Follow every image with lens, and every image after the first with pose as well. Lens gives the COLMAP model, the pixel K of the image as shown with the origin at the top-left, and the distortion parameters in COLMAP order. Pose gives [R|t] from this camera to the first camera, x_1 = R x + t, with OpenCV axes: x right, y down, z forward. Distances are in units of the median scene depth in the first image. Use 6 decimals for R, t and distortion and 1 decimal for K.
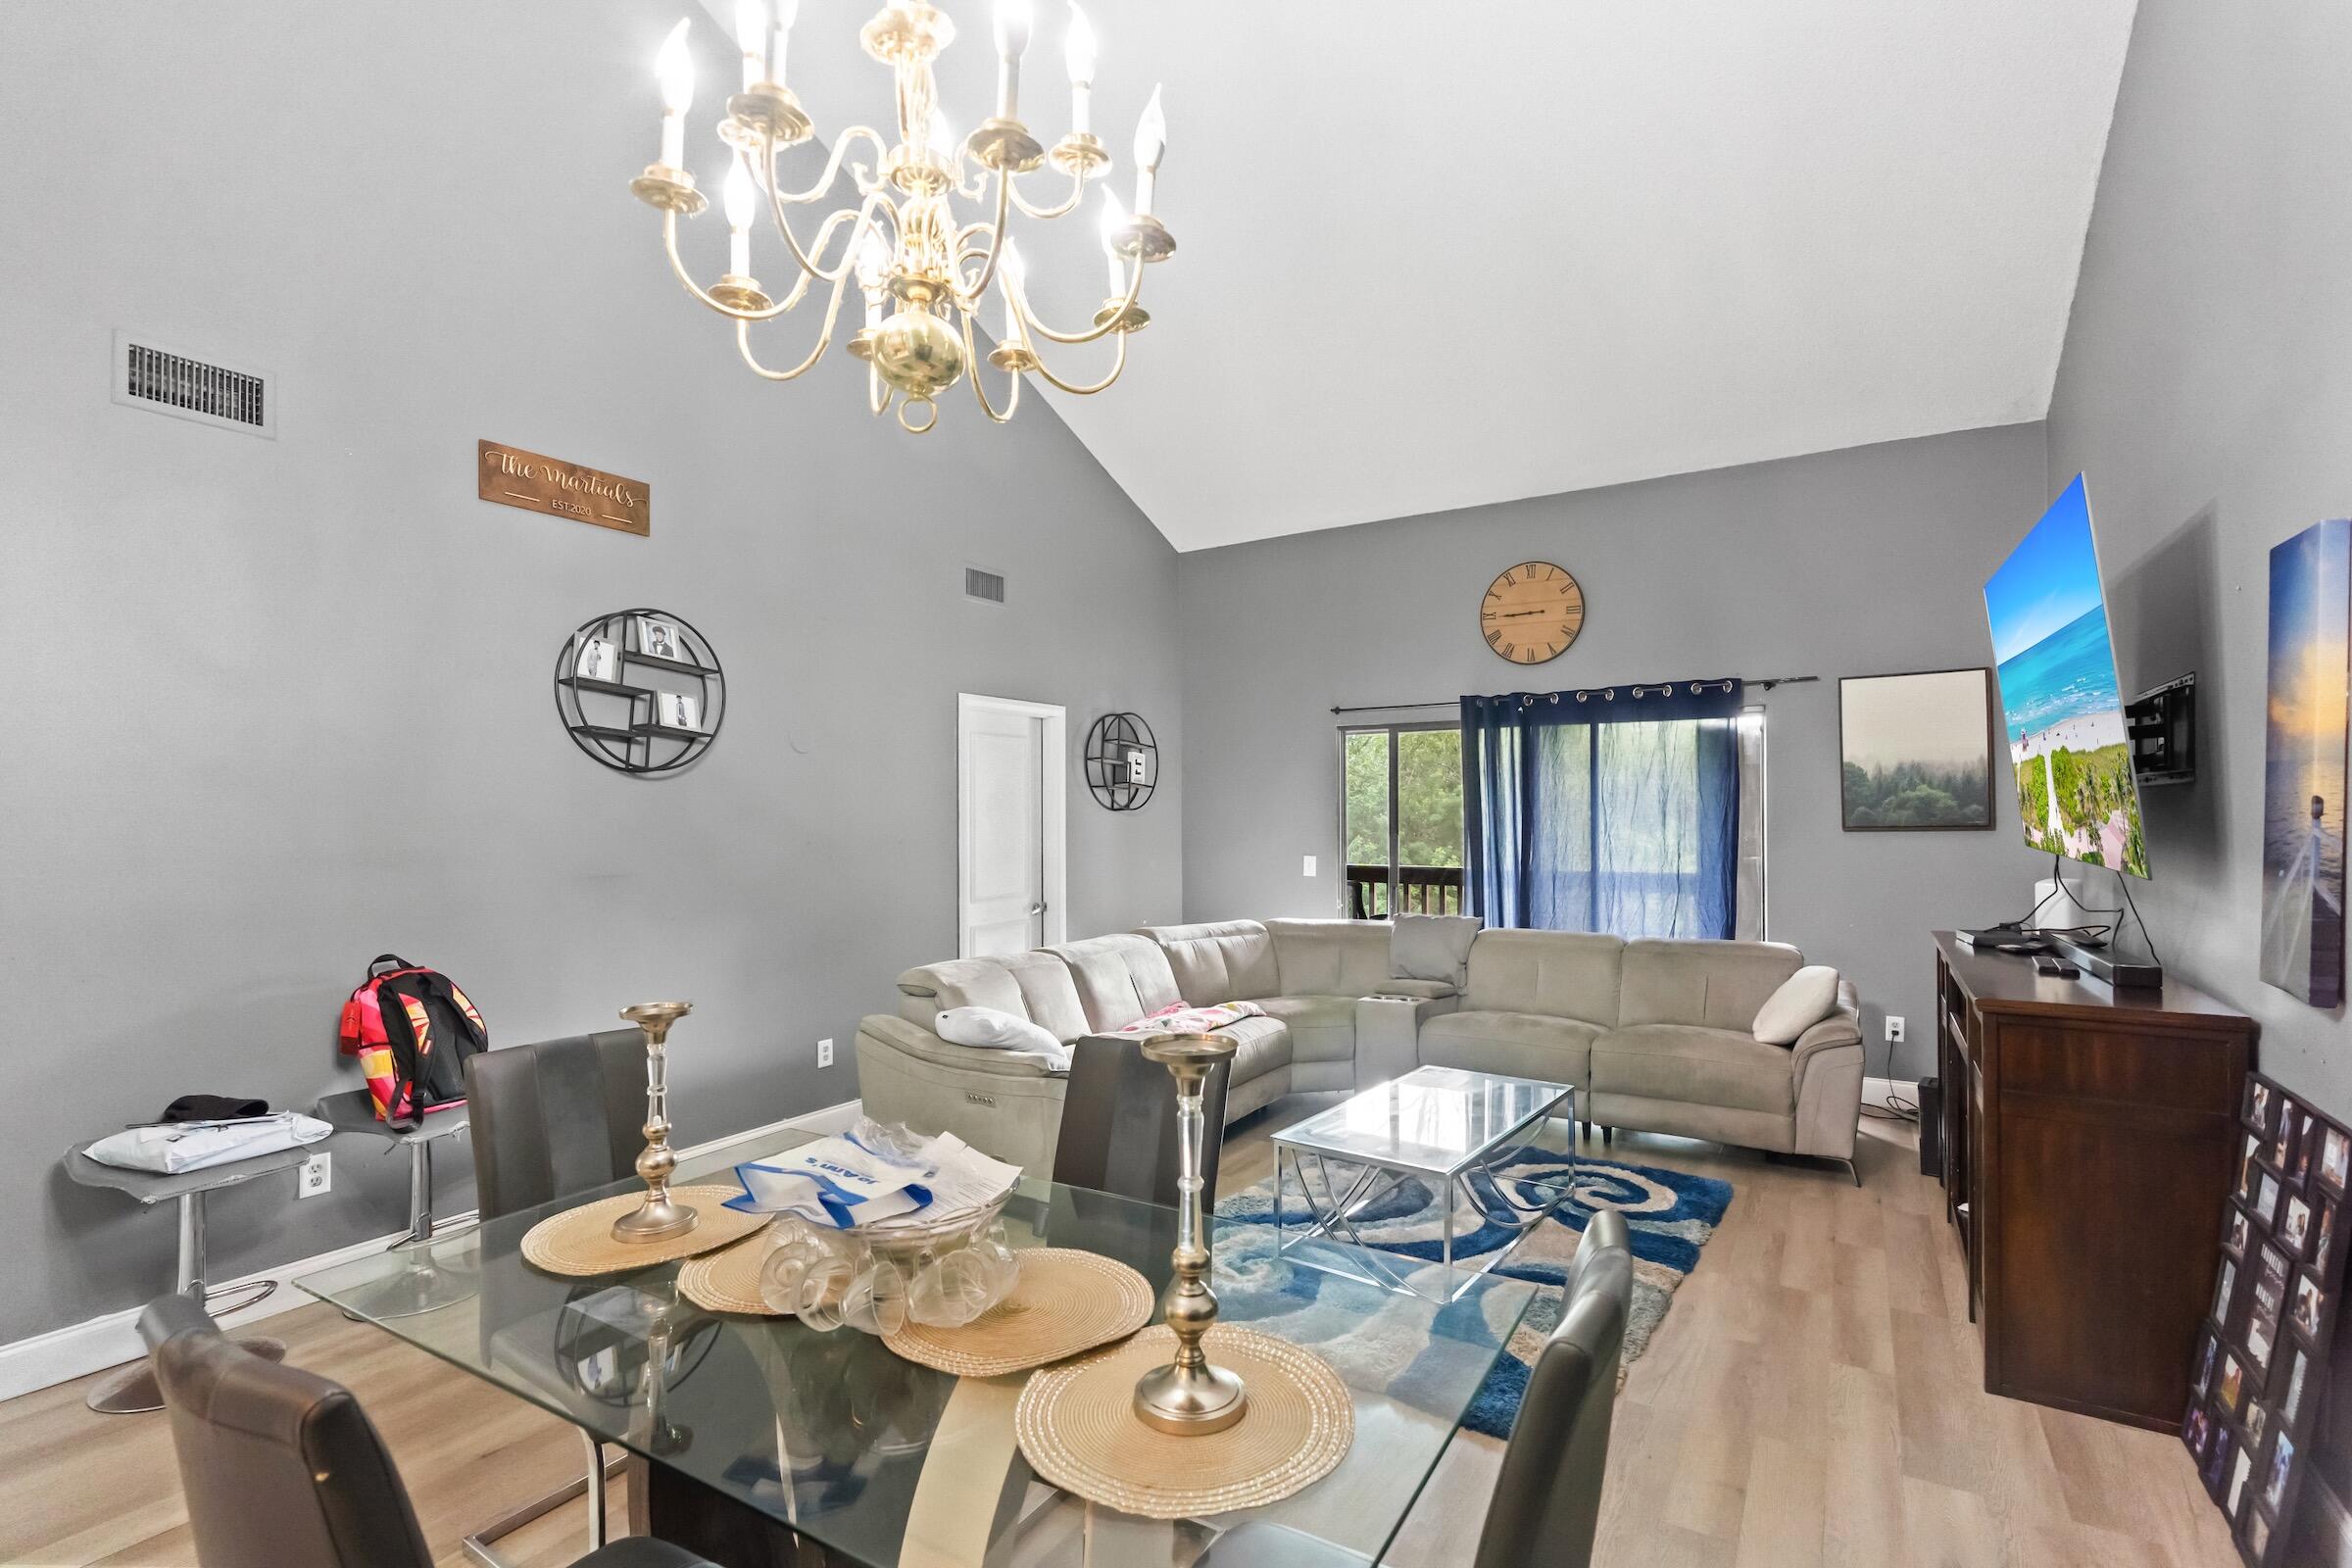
lens RADIAL K [[1066.1, 0, 1194.6], [0, 1066.1, 817.2], [0, 0, 1]] dist [-0.007185, 0.002023]
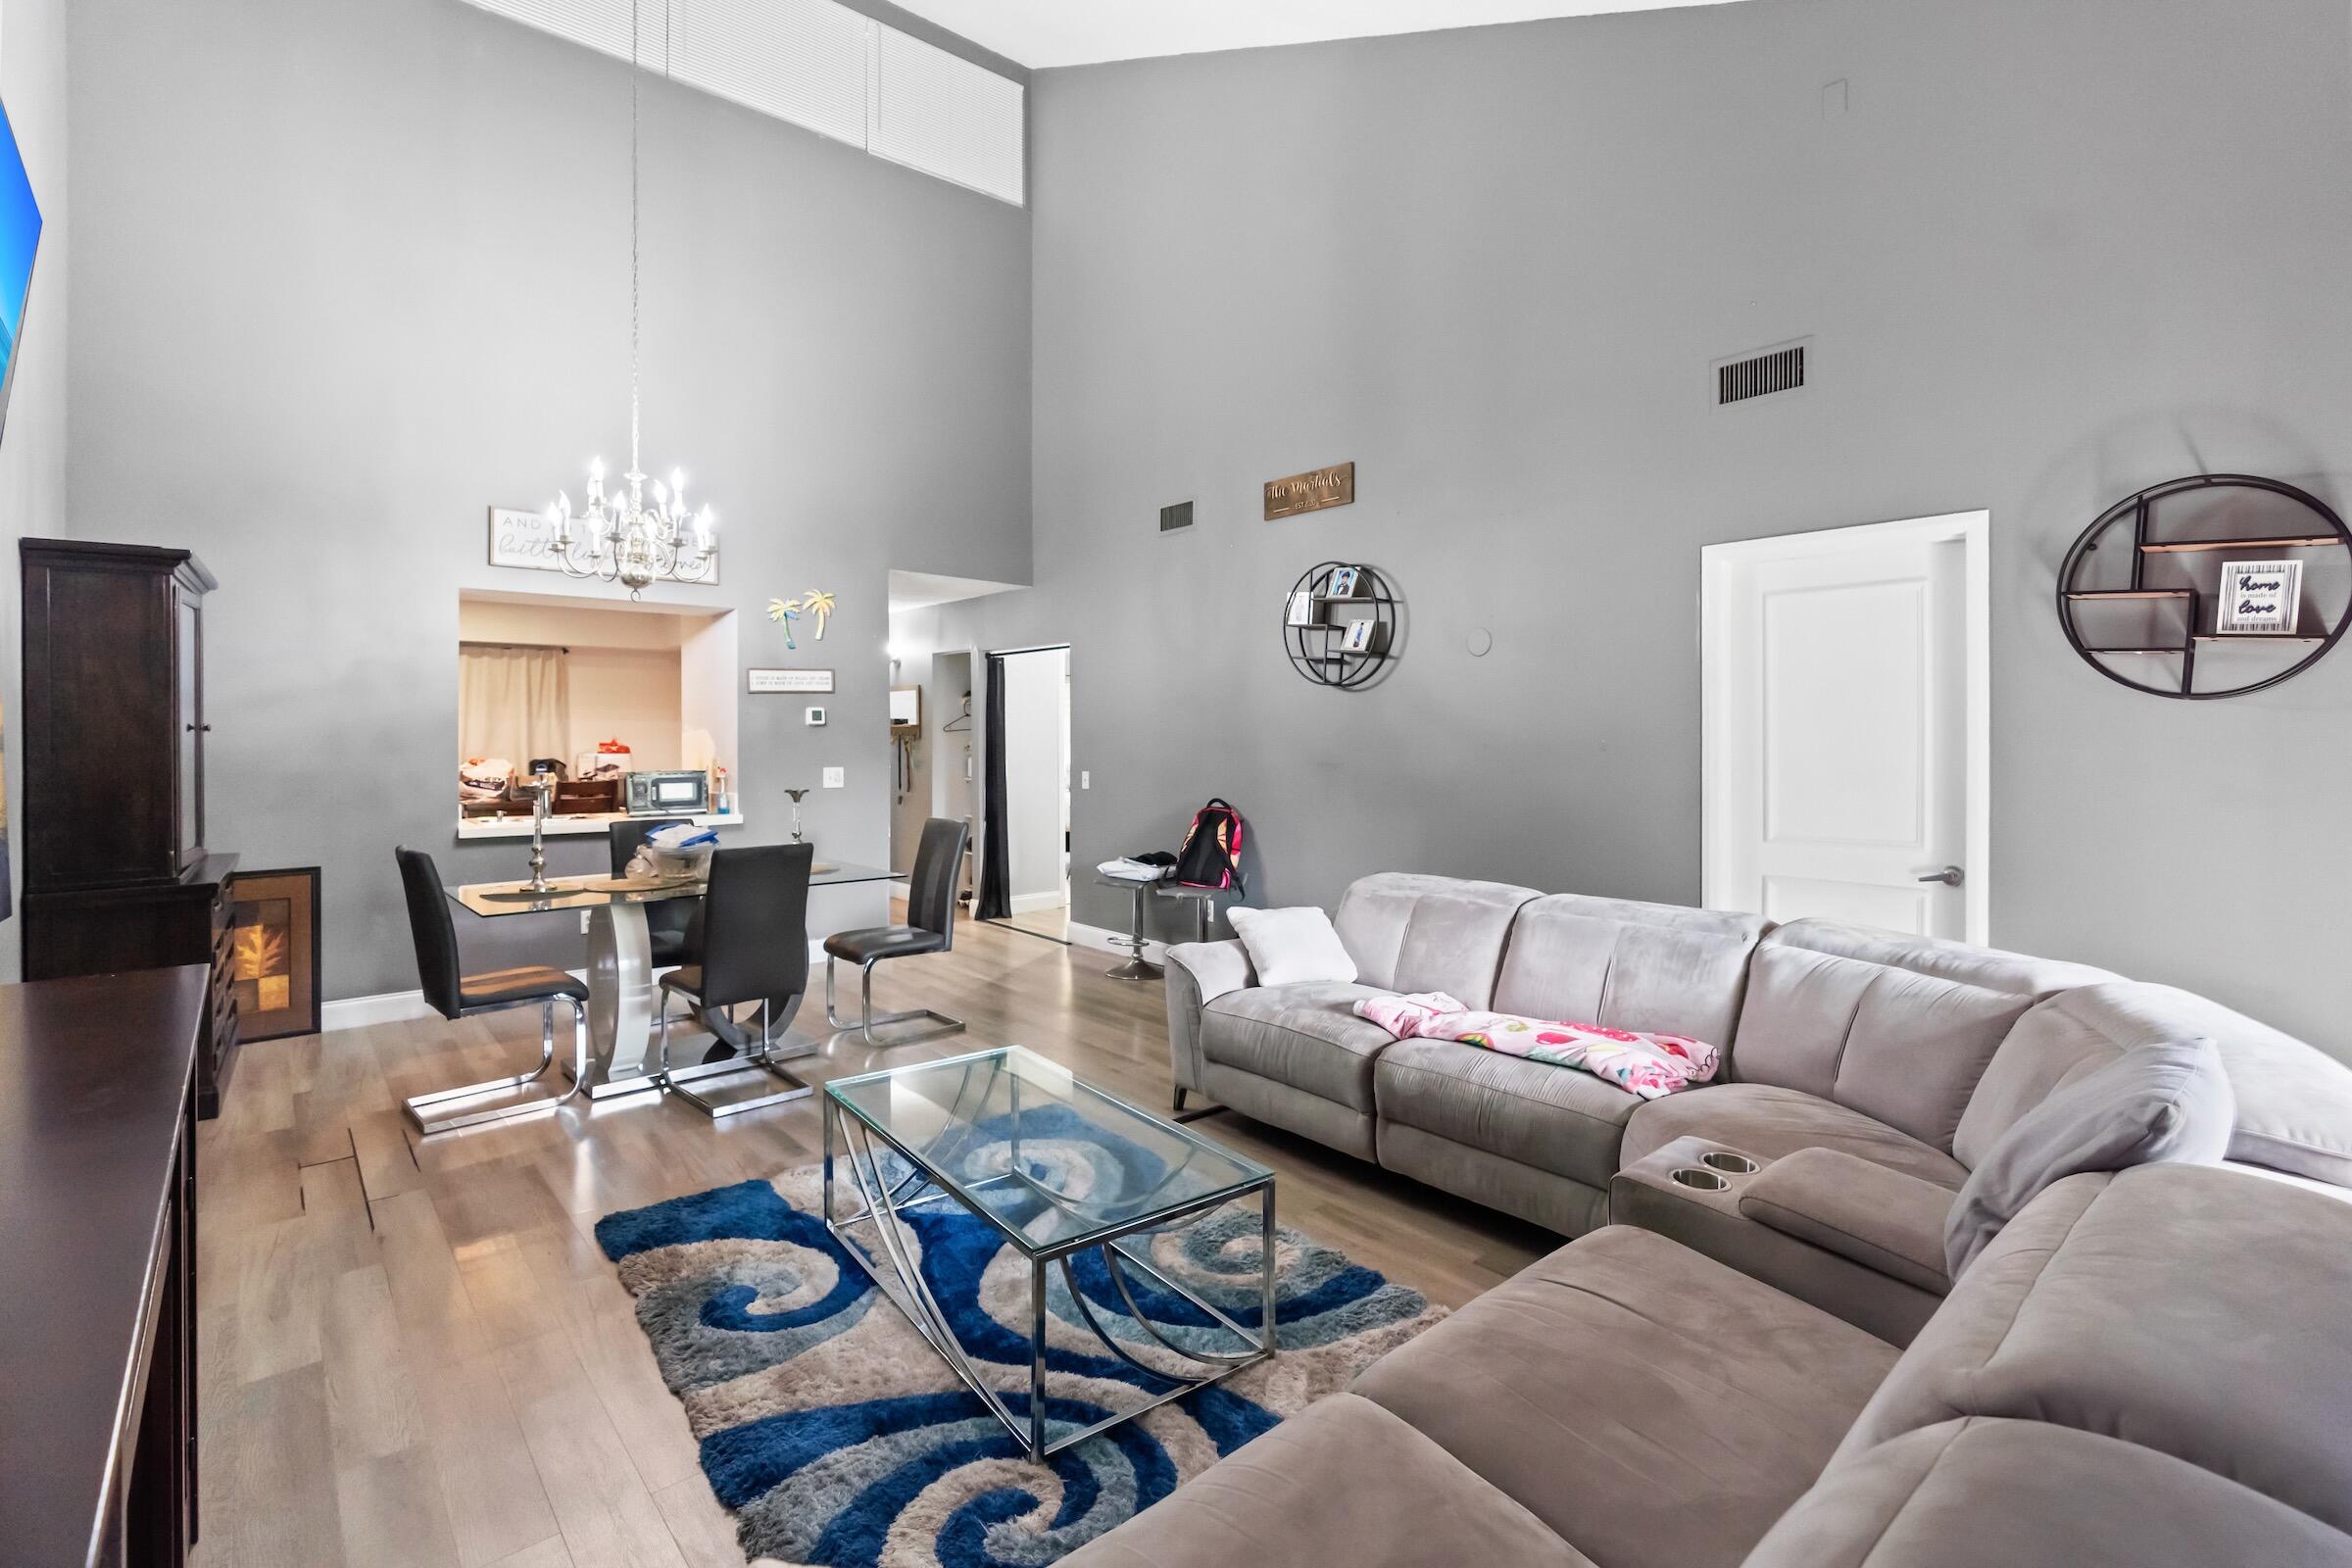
lens RADIAL K [[1066.1, 0, 1166.9], [0, 1066.1, 738.5], [0, 0, 1]] dist [-0.007185, 0.002023]
pose [[-0.285578, 0.011045, -0.958292, 0.580330], [0.006507, 0.999933, 0.009585, 0.004332], [0.958333, -0.003498, -0.285630, 0.857011]]
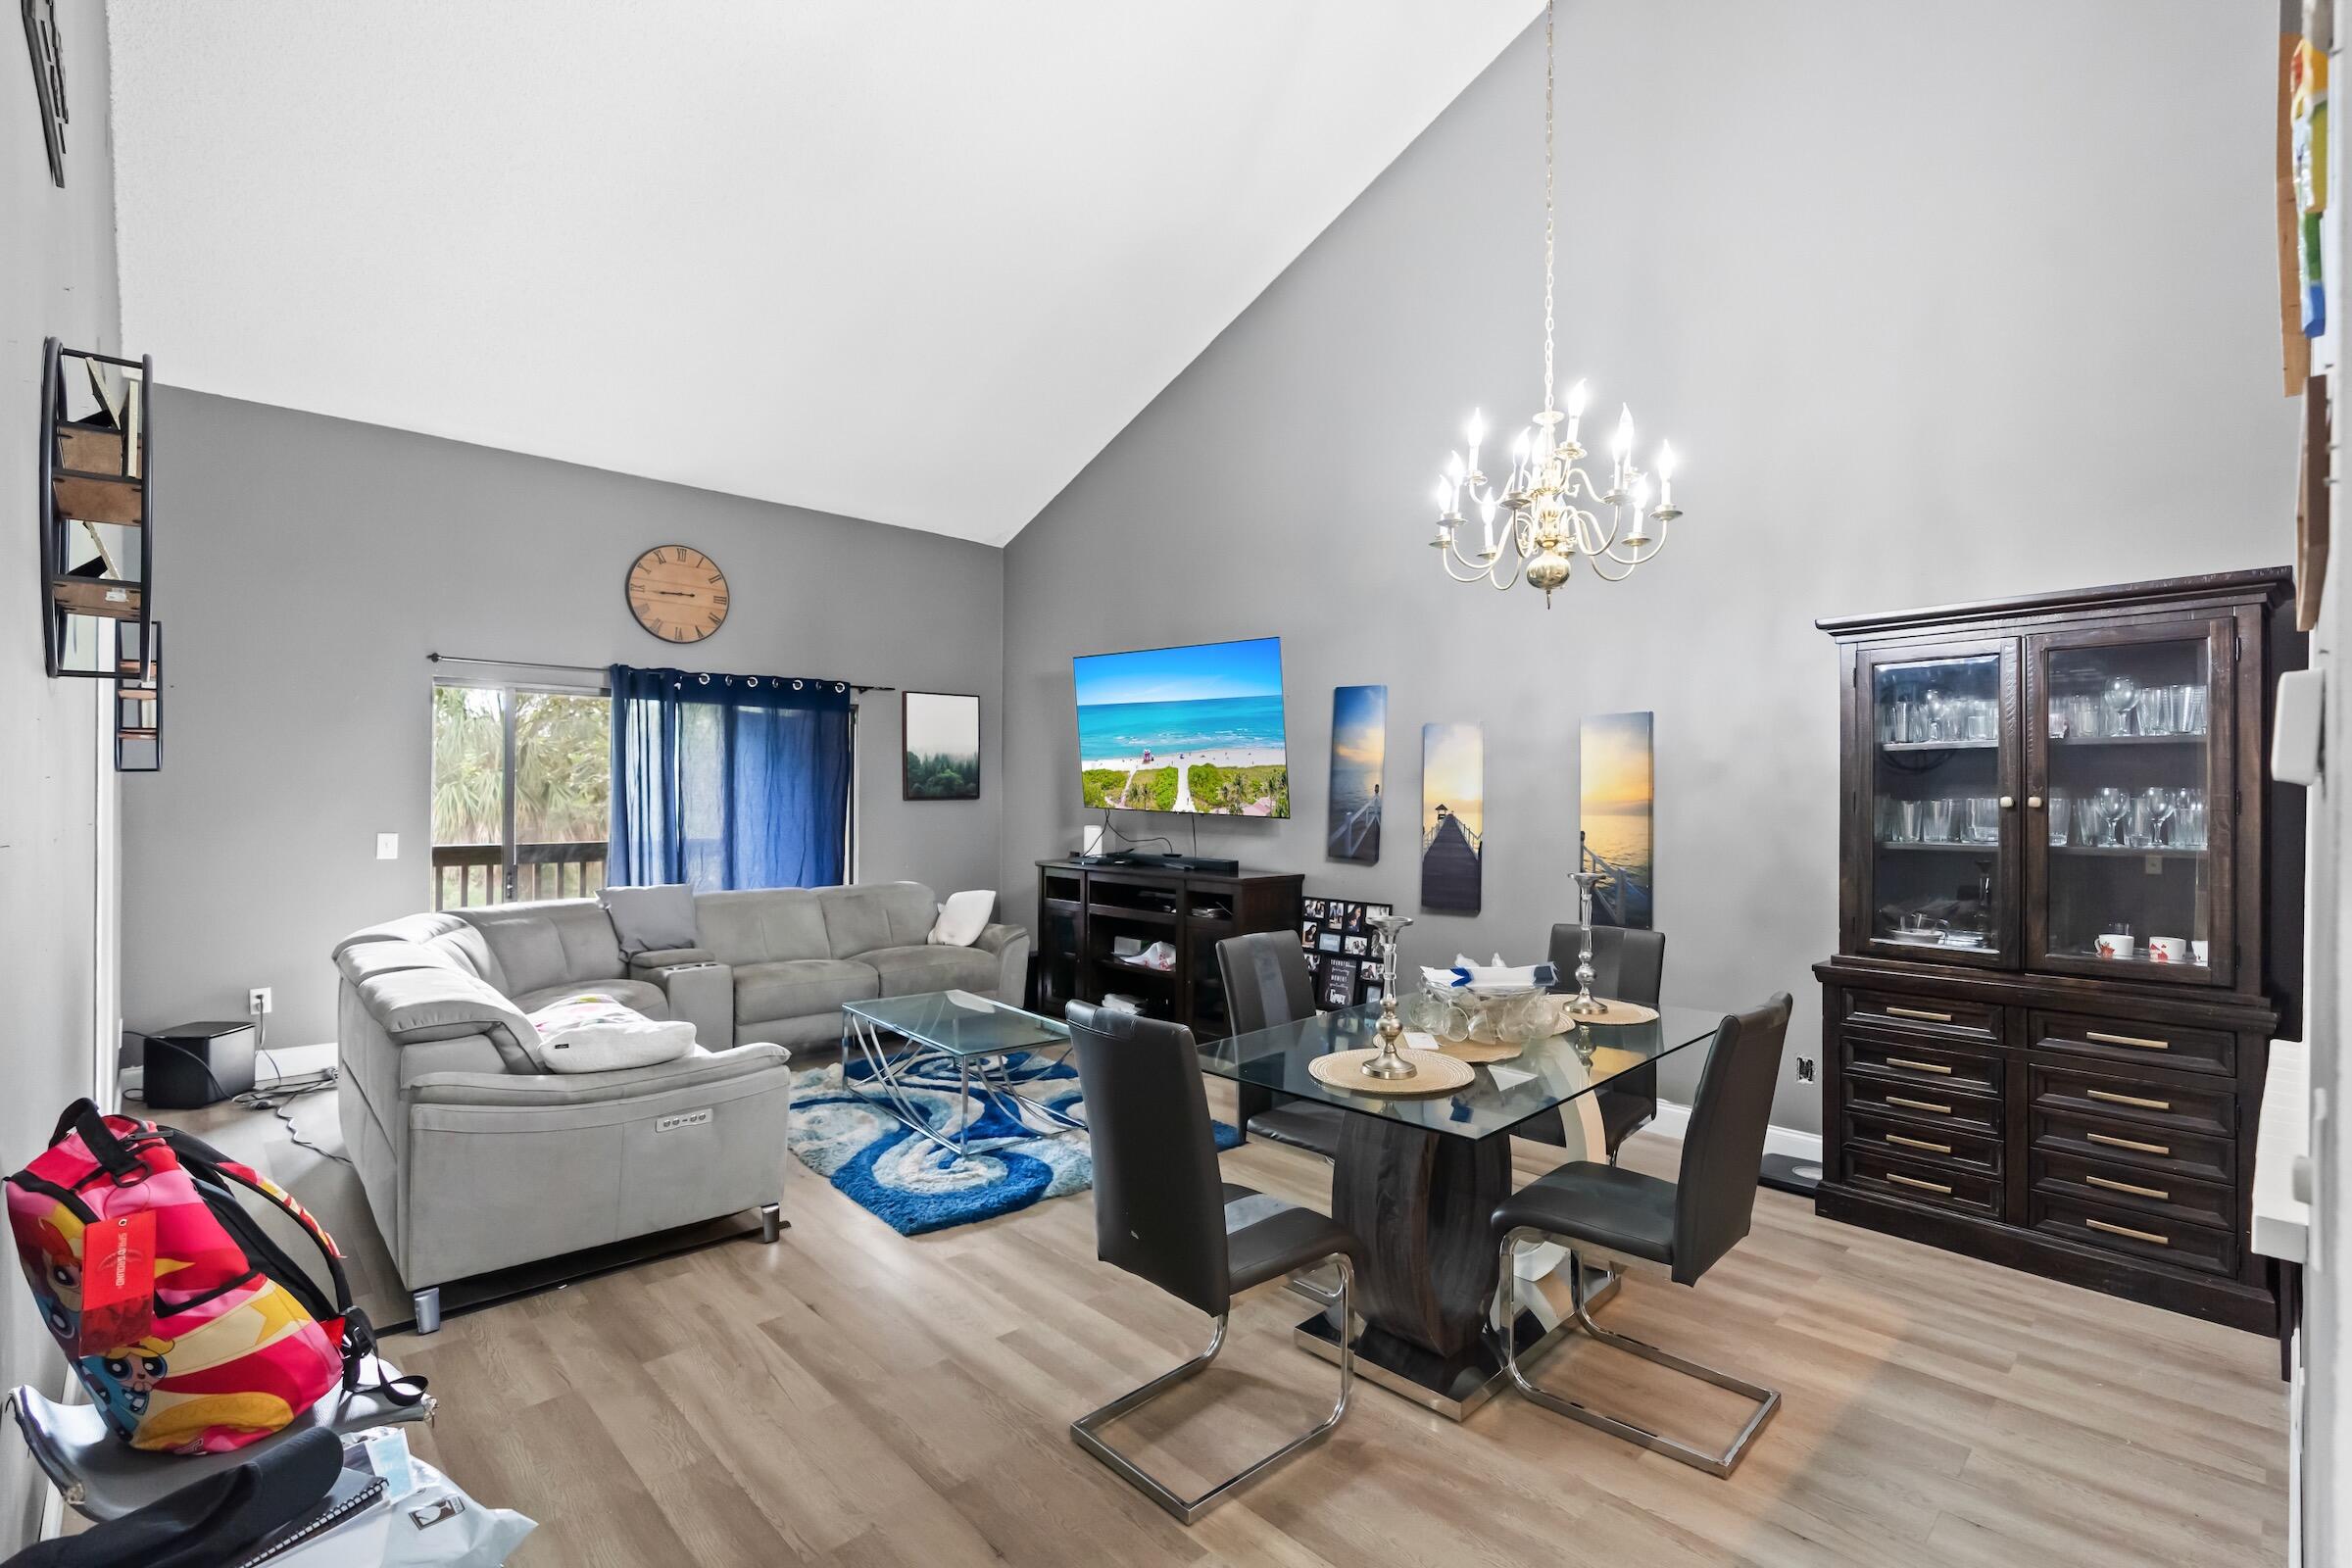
lens RADIAL K [[1066.1, 0, 1177.2], [0, 1066.1, 789.6], [0, 0, 1]] dist [-0.007185, 0.002023]
pose [[0.237088, 0.005284, 0.971474, -0.629852], [-0.009128, 0.999953, -0.003211, 0.000273], [-0.971445, -0.008106, 0.237125, 0.291774]]
